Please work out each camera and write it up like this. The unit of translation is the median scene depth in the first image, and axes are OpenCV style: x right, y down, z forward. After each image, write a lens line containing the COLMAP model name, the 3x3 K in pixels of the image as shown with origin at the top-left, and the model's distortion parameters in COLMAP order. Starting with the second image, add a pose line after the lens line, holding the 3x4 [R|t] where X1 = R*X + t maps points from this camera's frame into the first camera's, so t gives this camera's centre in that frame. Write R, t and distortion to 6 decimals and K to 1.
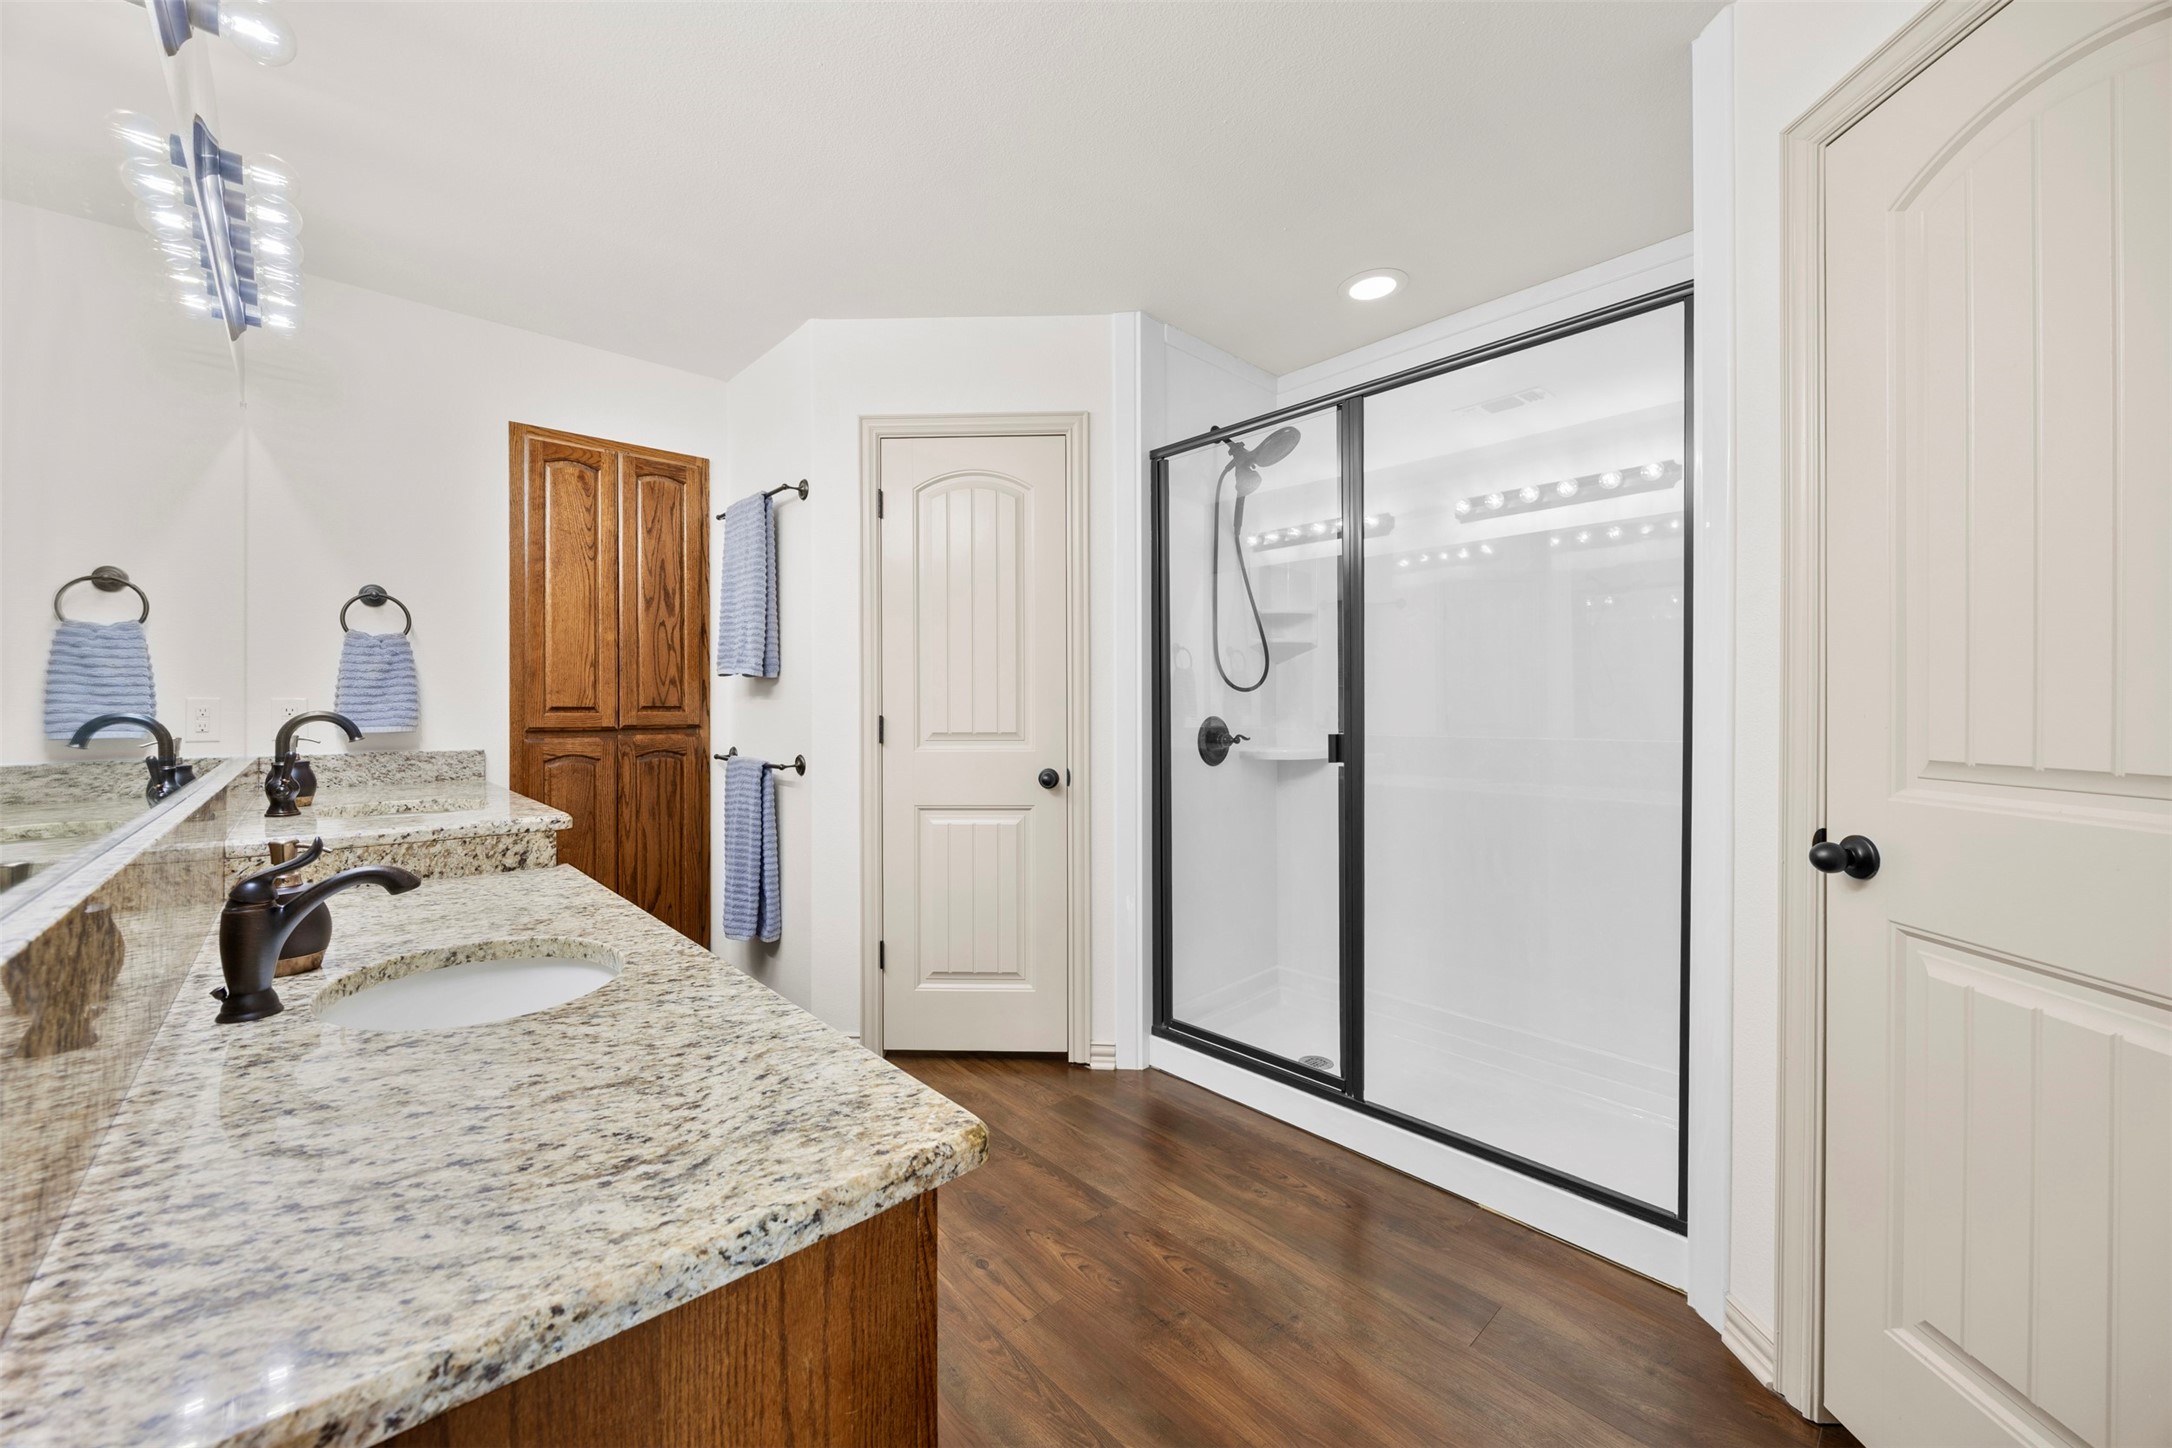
lens RADIAL K [[832.1, 0, 1079.4], [0, 832.1, 714.5], [0, 0, 1]] dist [-0.000274, -0.000832]
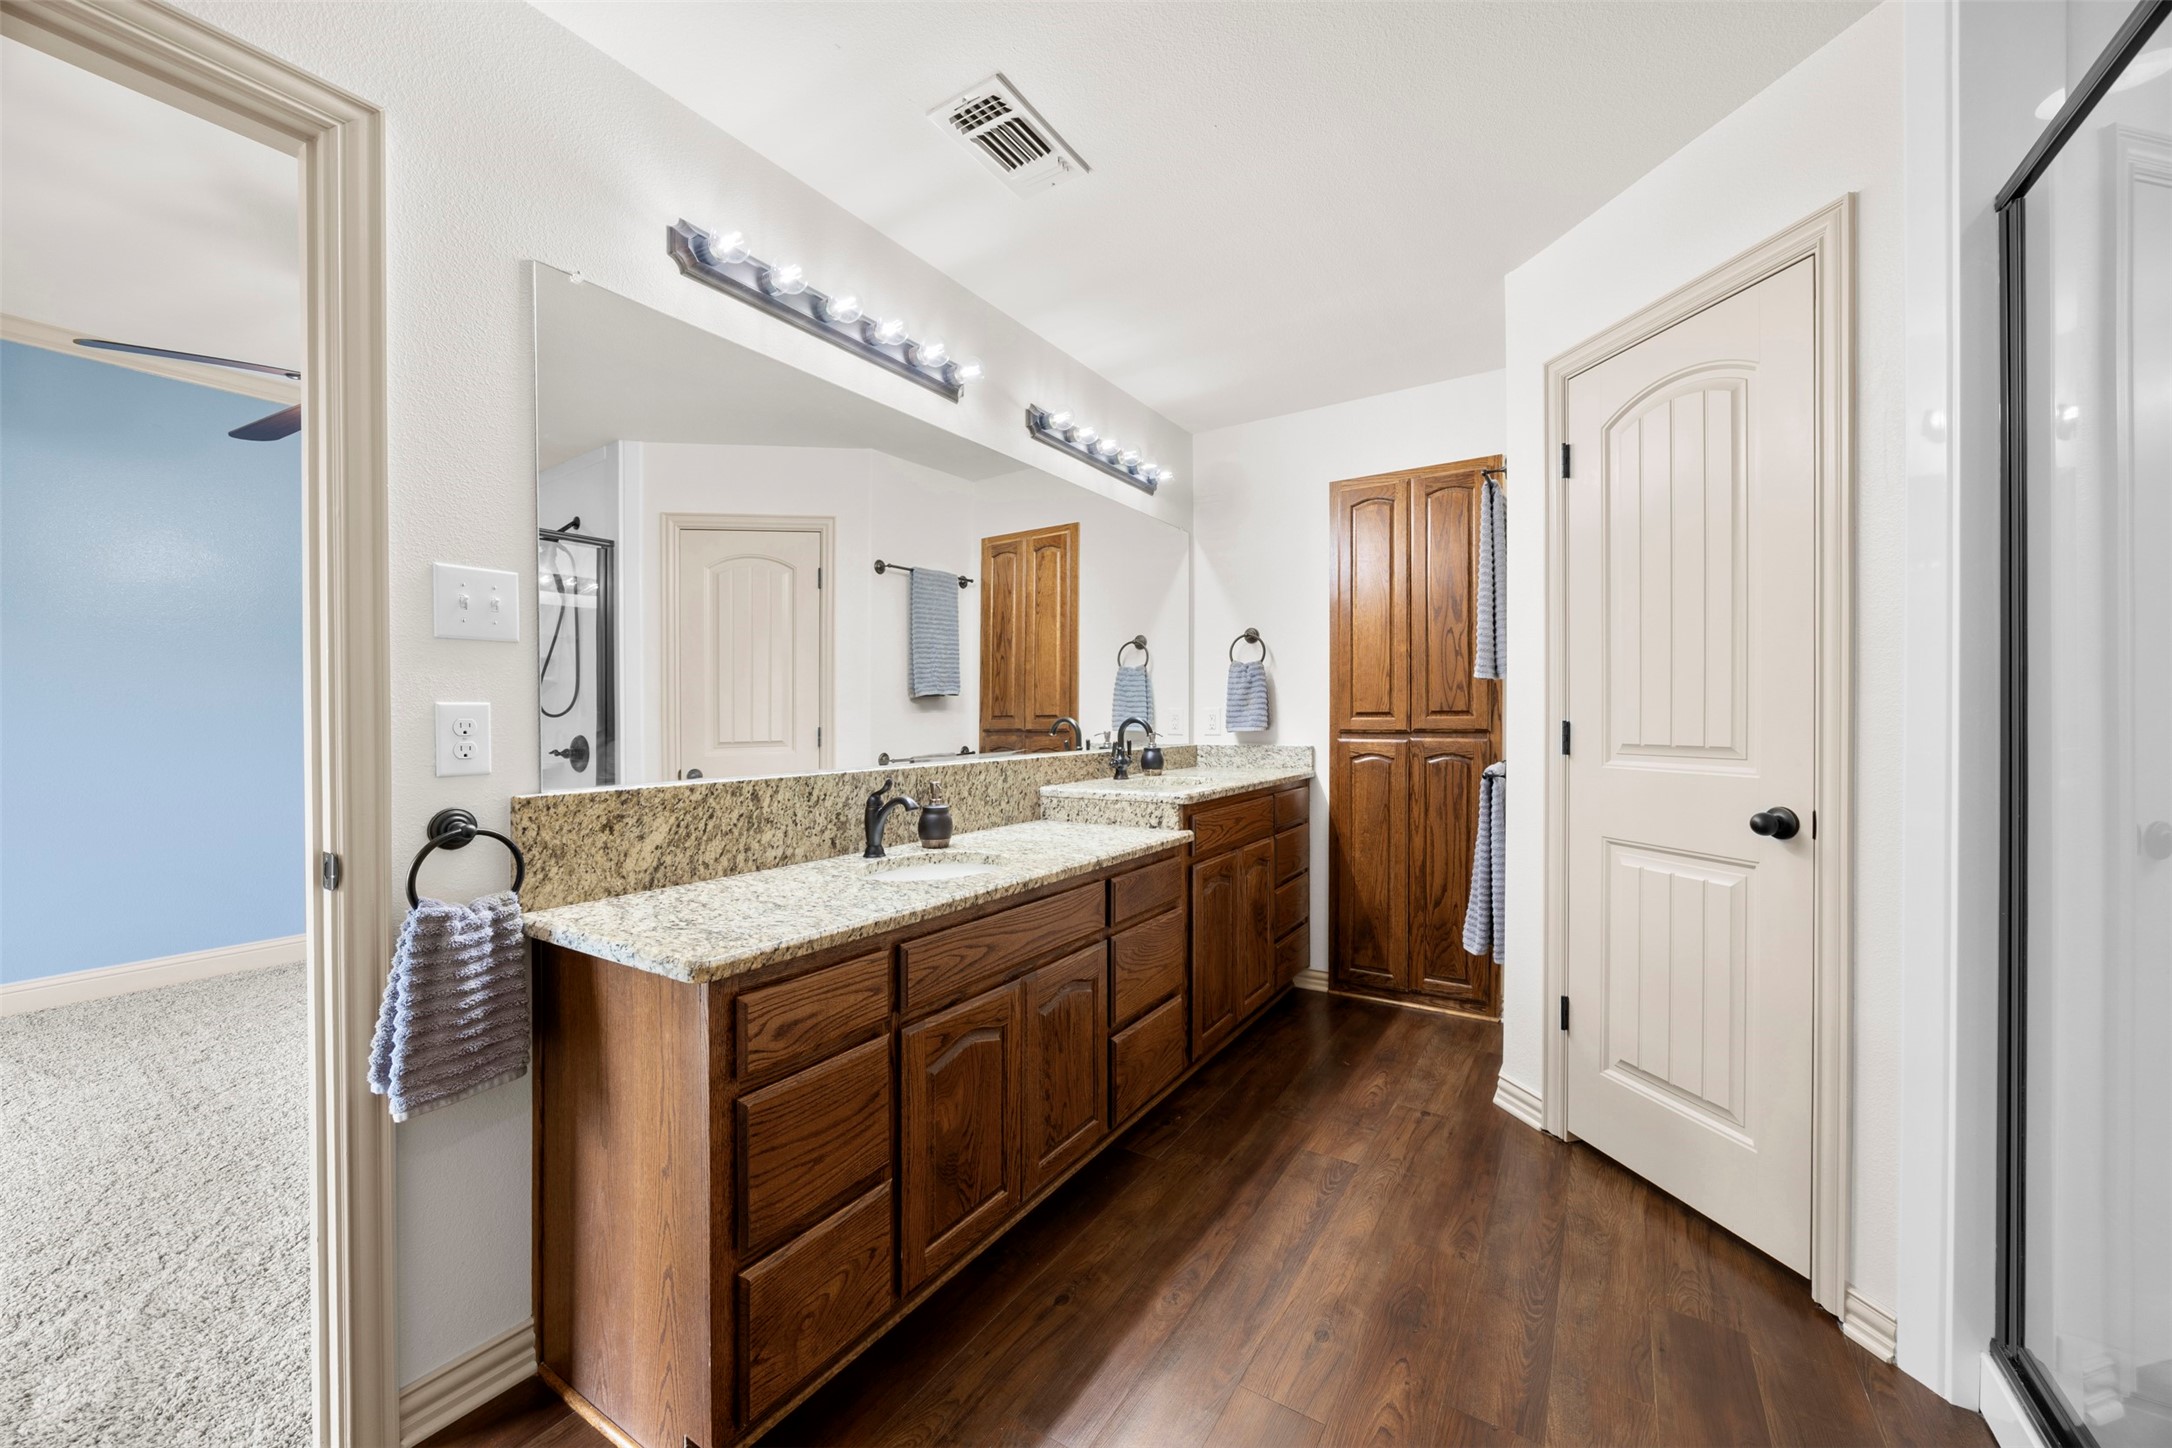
lens RADIAL K [[832.1, 0, 1081.7], [0, 832.1, 721.7], [0, 0, 1]] dist [-0.000274, -0.000832]
pose [[0.248741, 0.006527, -0.968548, 0.432066], [-0.001561, 0.999979, 0.006338, -0.002057], [0.968569, -0.000065, 0.248746, 0.336922]]
